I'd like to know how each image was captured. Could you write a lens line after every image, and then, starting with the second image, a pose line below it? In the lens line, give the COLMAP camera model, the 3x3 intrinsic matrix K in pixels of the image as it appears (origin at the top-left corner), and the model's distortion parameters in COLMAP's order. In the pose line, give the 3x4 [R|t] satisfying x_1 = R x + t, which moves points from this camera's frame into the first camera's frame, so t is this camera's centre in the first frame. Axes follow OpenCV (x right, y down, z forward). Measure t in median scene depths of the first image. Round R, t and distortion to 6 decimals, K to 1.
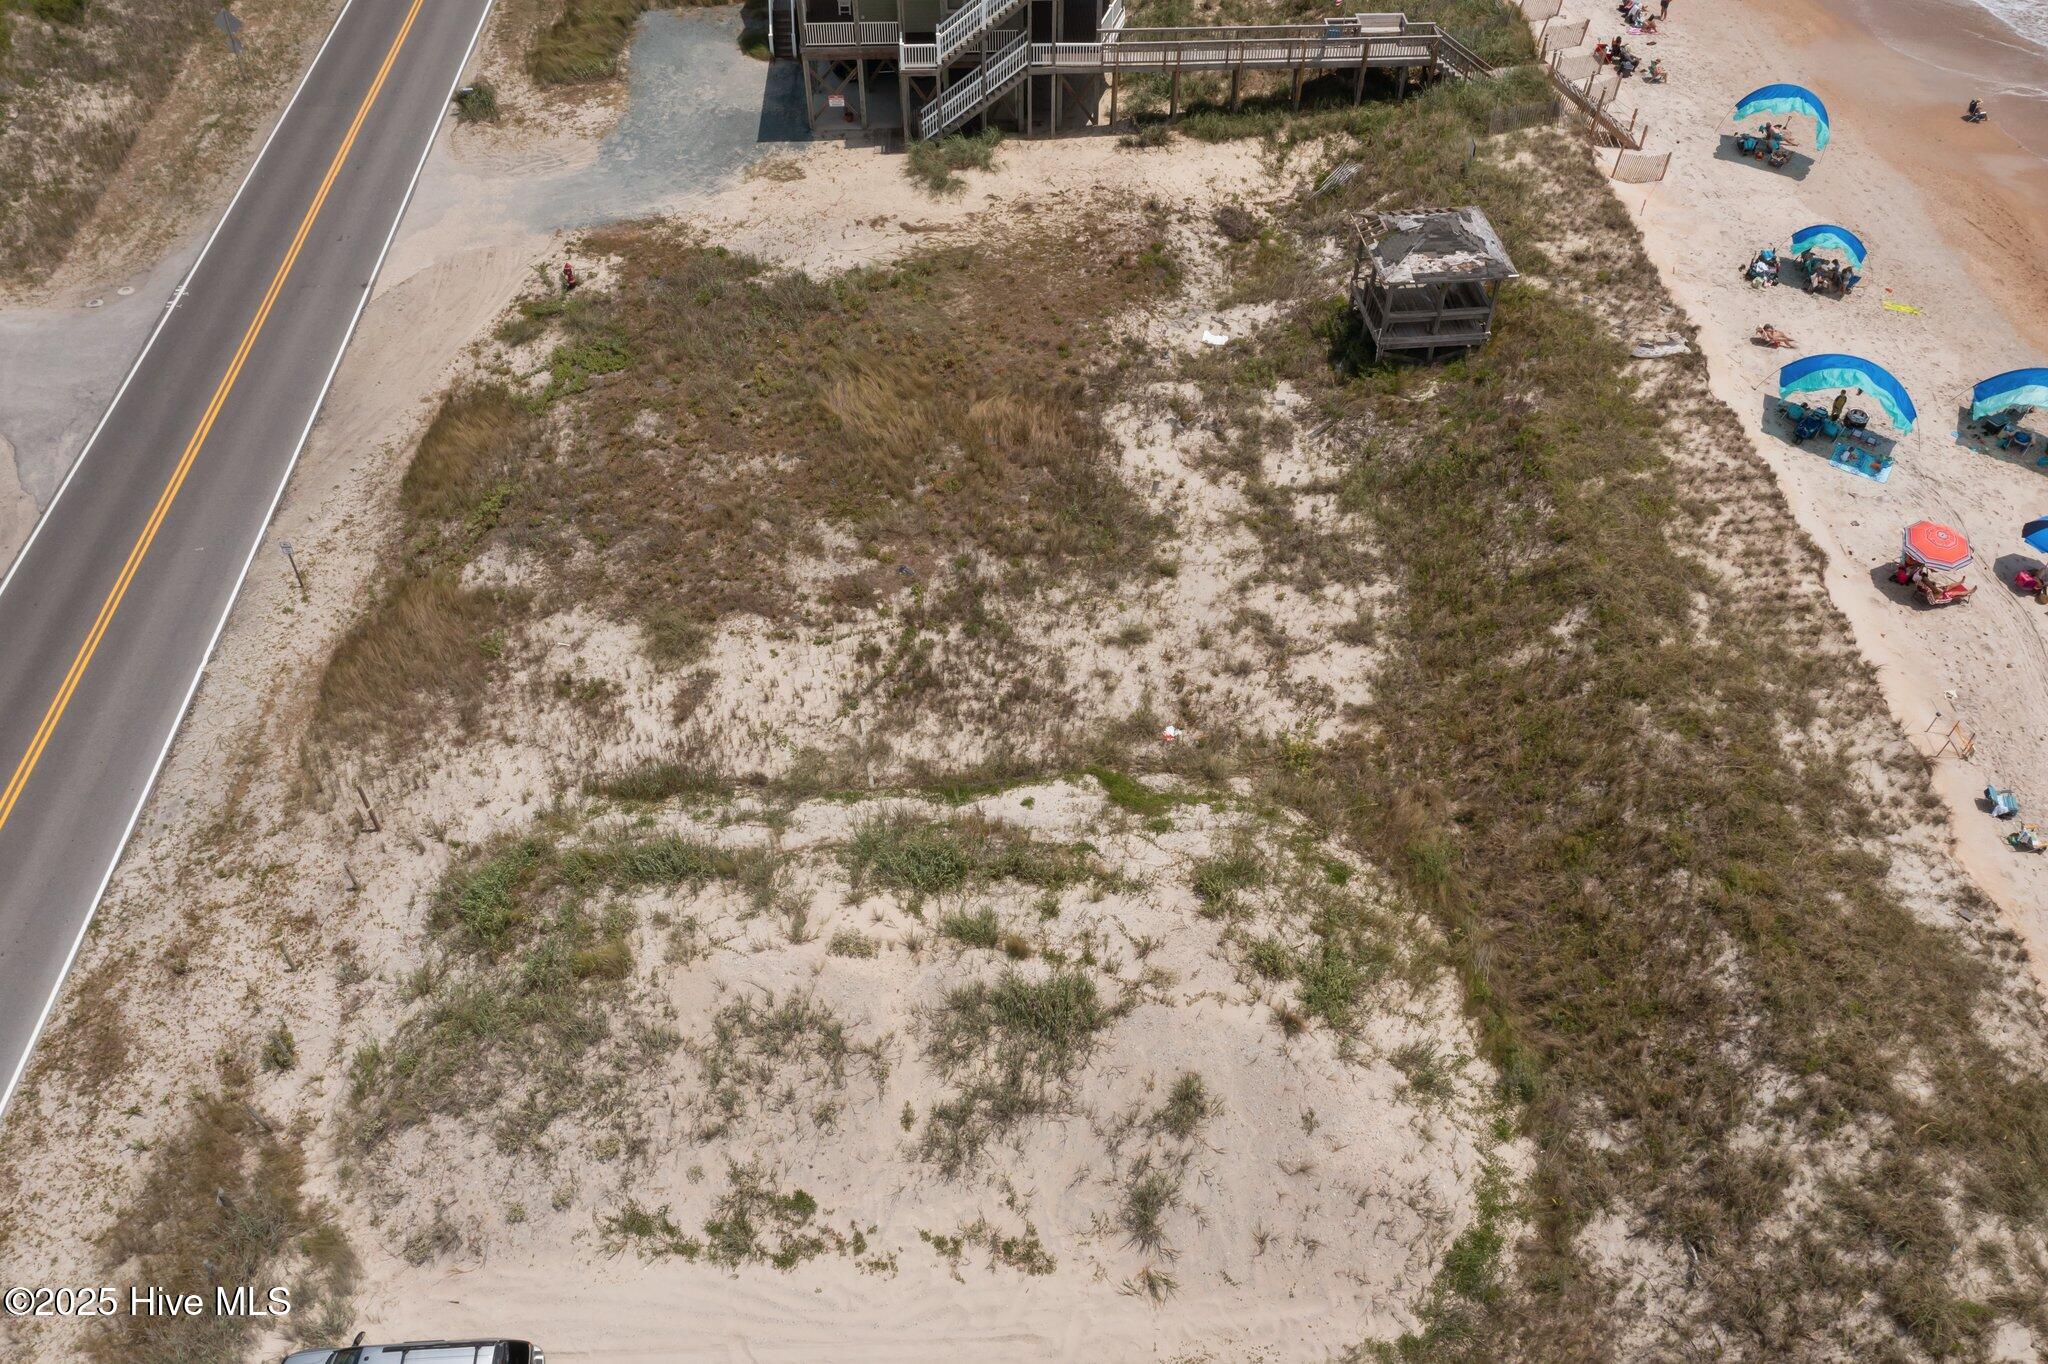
lens RADIAL K [[1622.0, 0, 1023.6], [0, 1622.0, 691.0], [0, 0, 1]] dist [-0.000616, 0.010271]
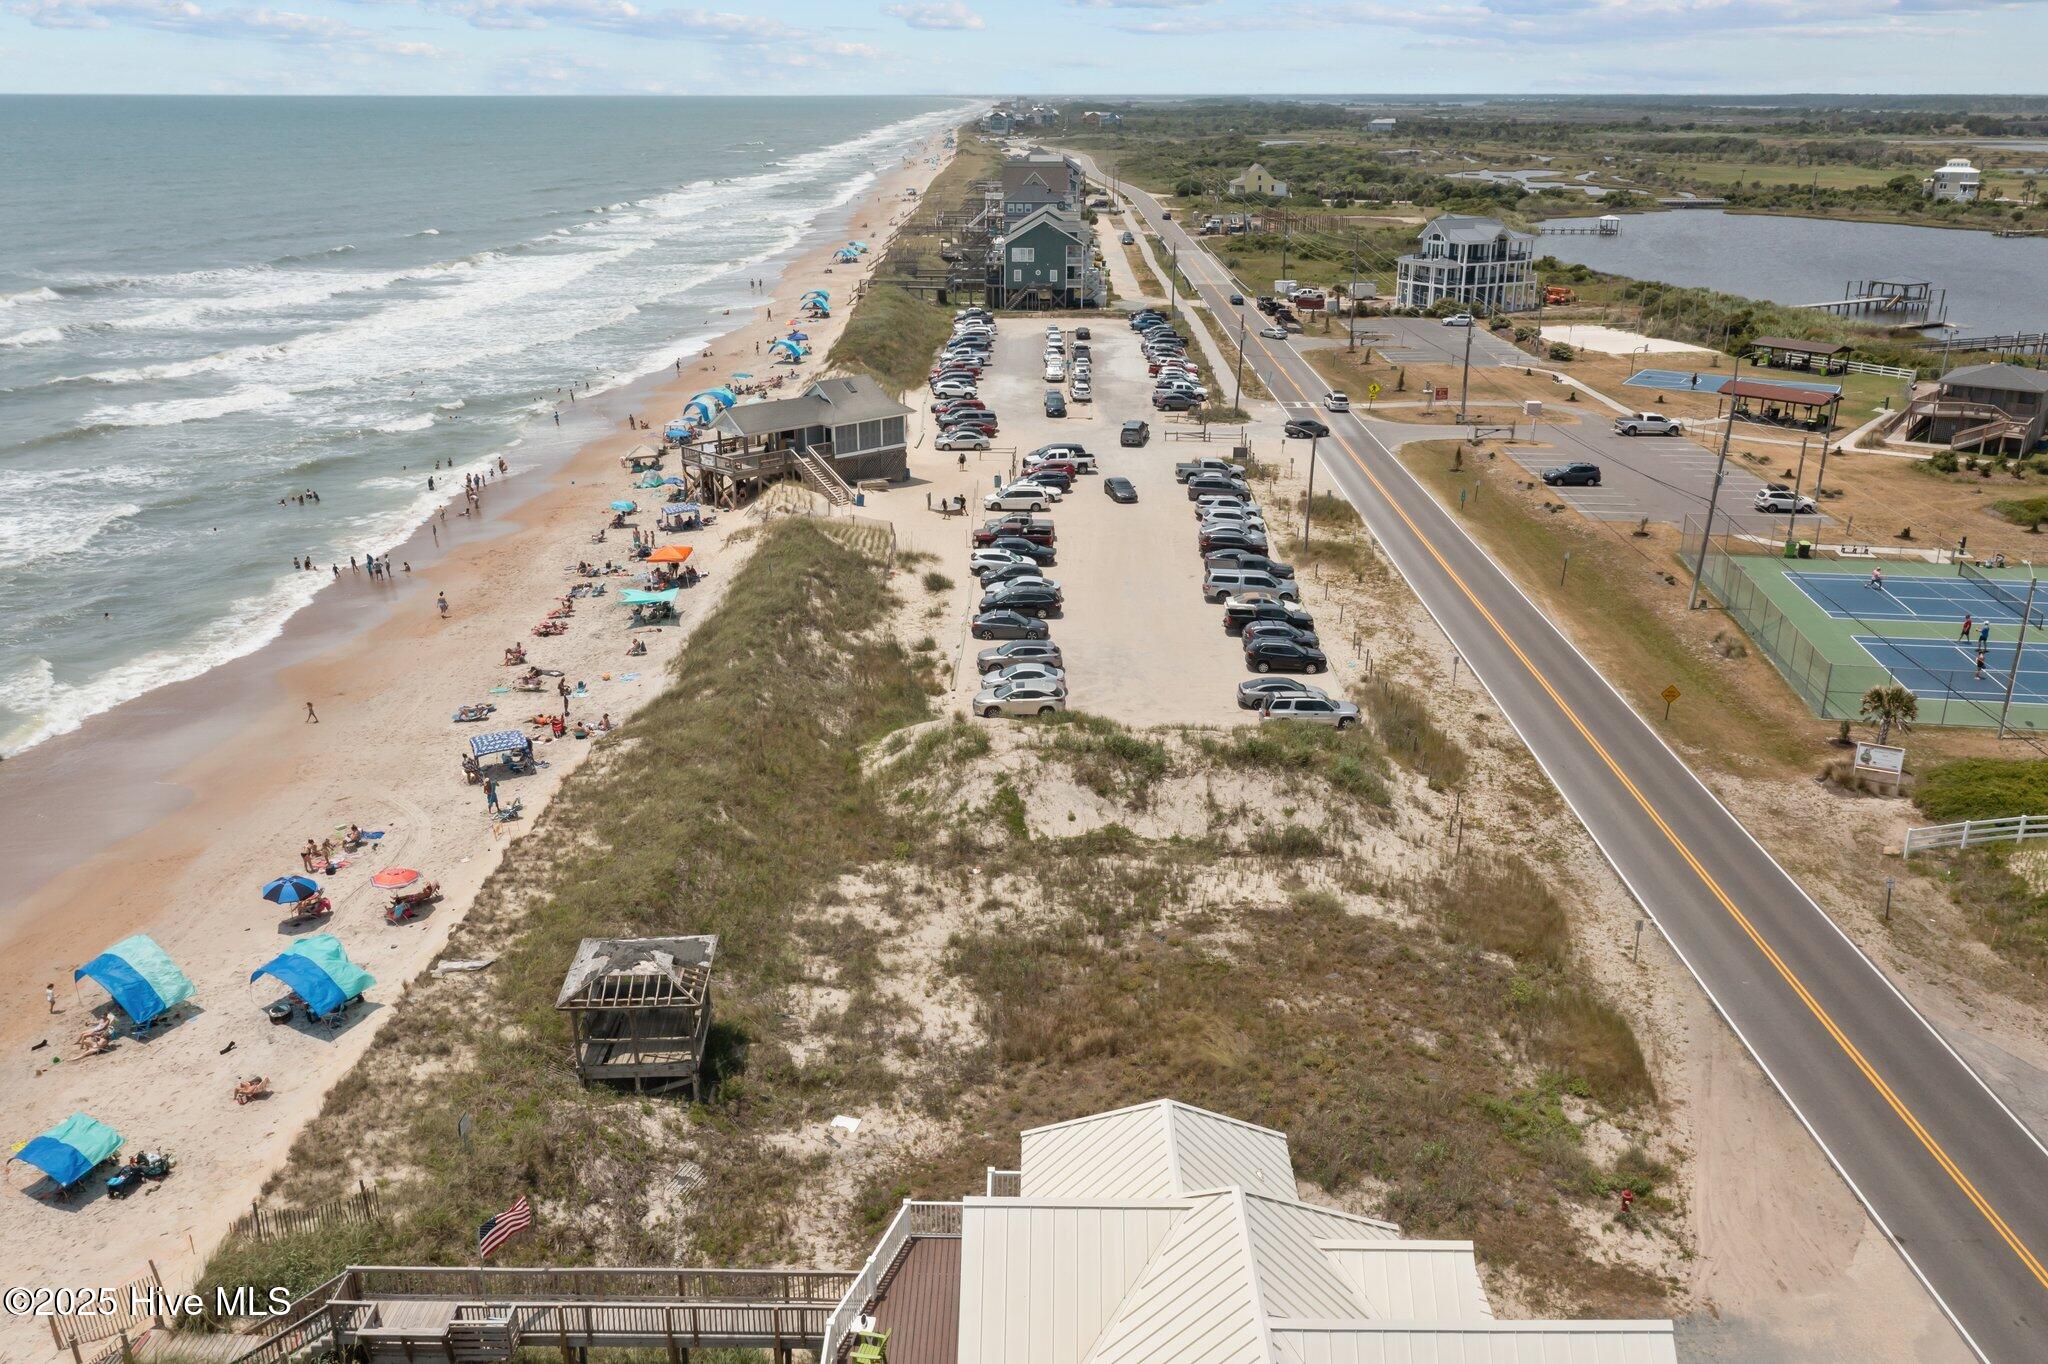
lens RADIAL K [[1644.1, 0, 1024.0], [0, 1644.1, 682.0], [0, 0, 1]] dist [-0.004748, 0.003521]
pose [[-0.998738, -0.019901, 0.046113, -0.021339], [0.033733, 0.414430, 0.909456, -1.368885], [-0.037210, 0.909863, -0.413236, 1.376702]]
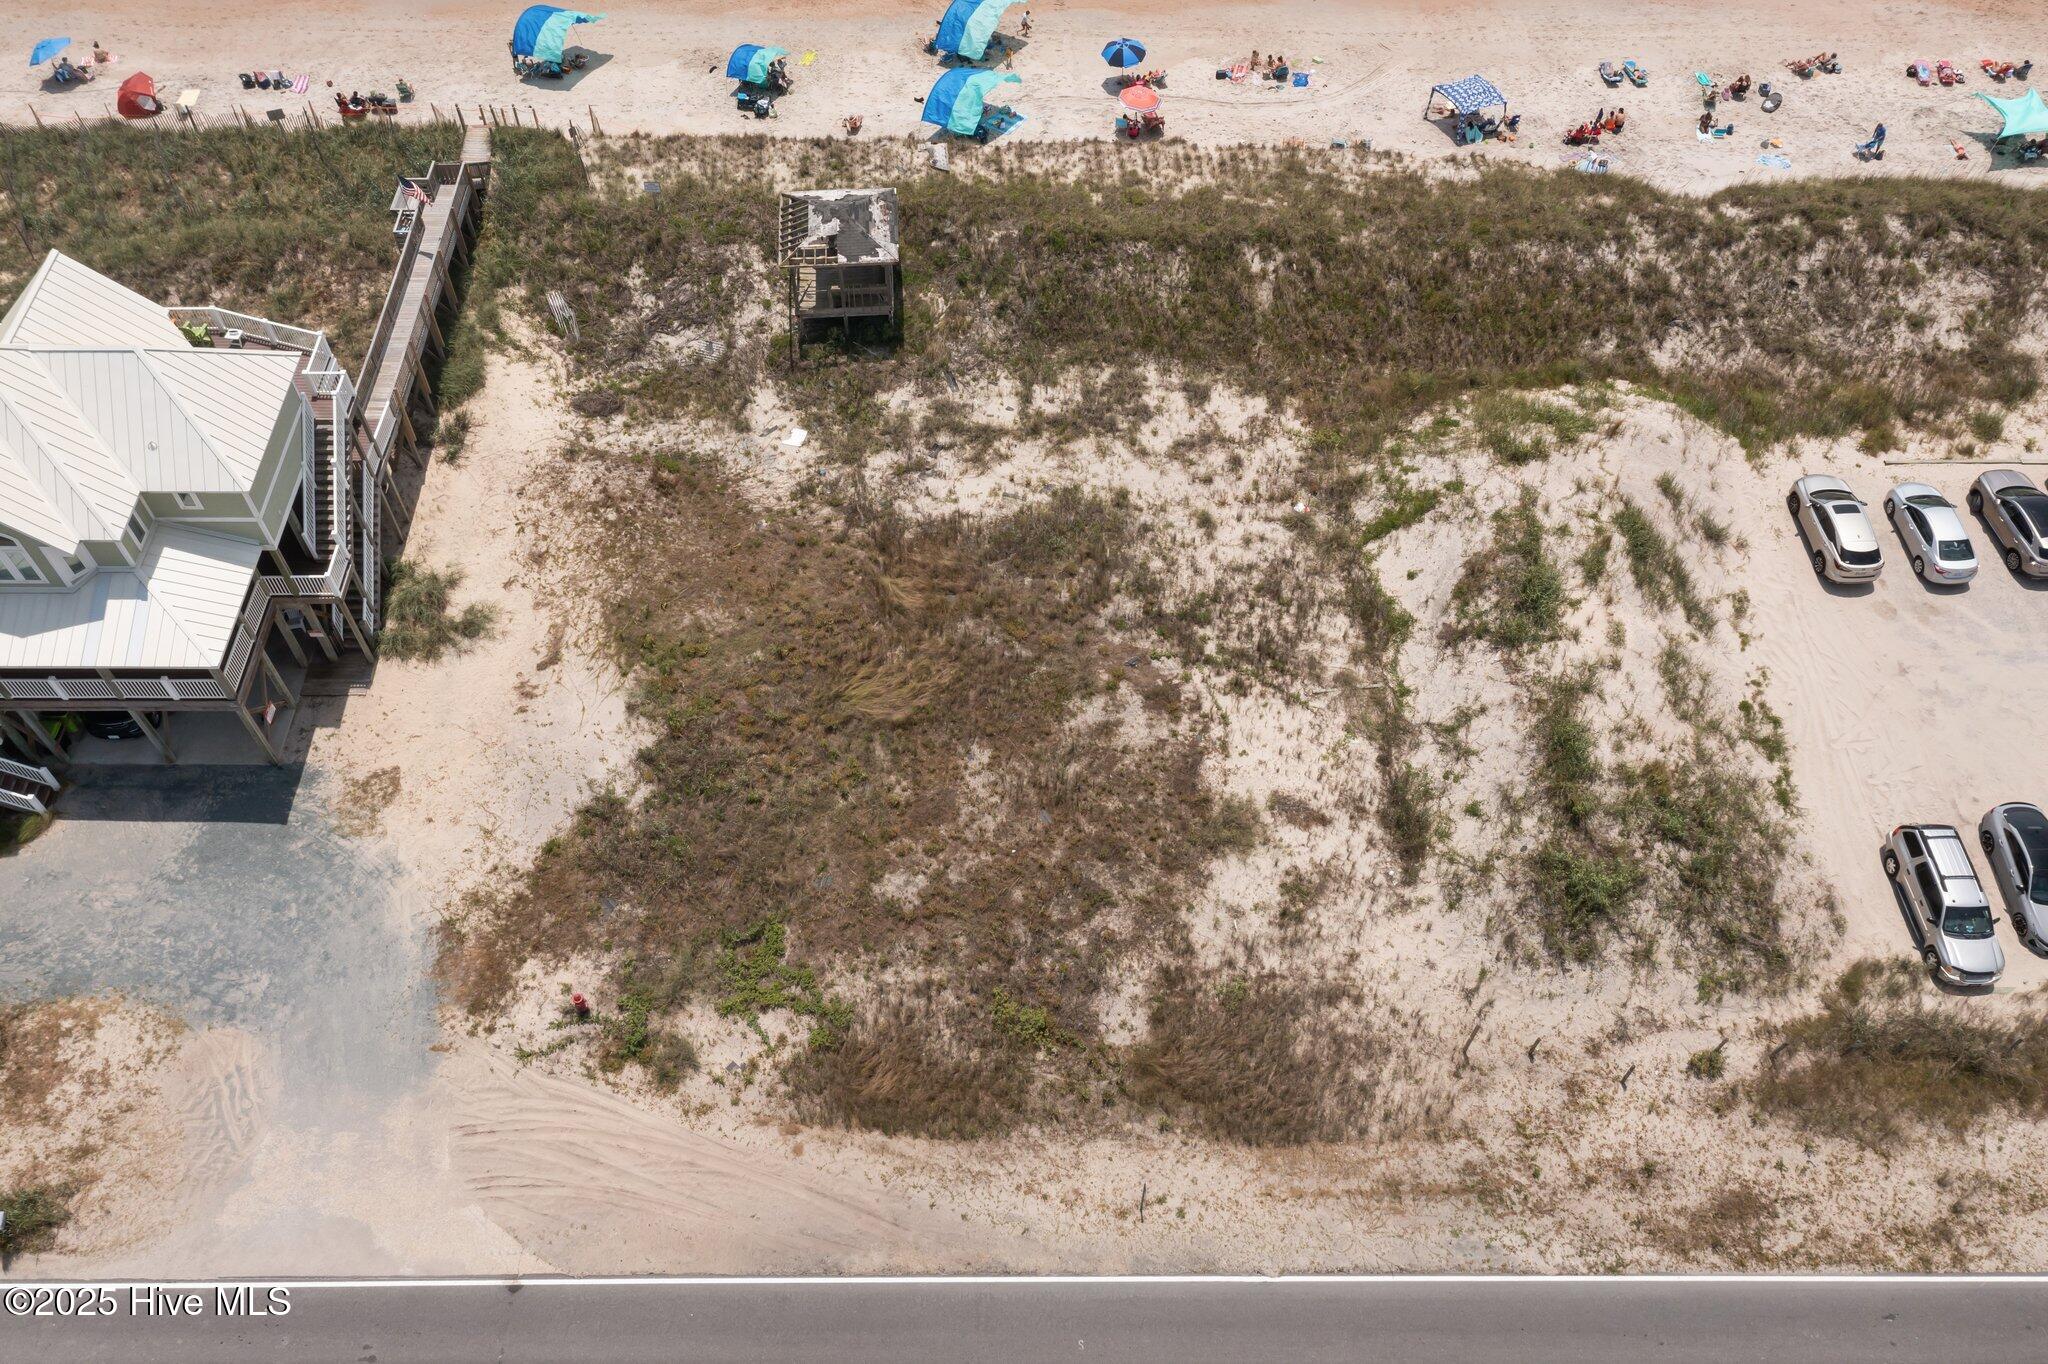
lens RADIAL K [[1622.1, 0, 1034.0], [0, 1622.1, 680.9], [0, 0, 1]] dist [0.001622, -0.001765]
pose [[0.028408, -0.800507, 0.598650, -0.764348], [0.711871, 0.436635, 0.550082, -0.741756], [-0.701736, 0.410535, 0.582261, 0.406486]]
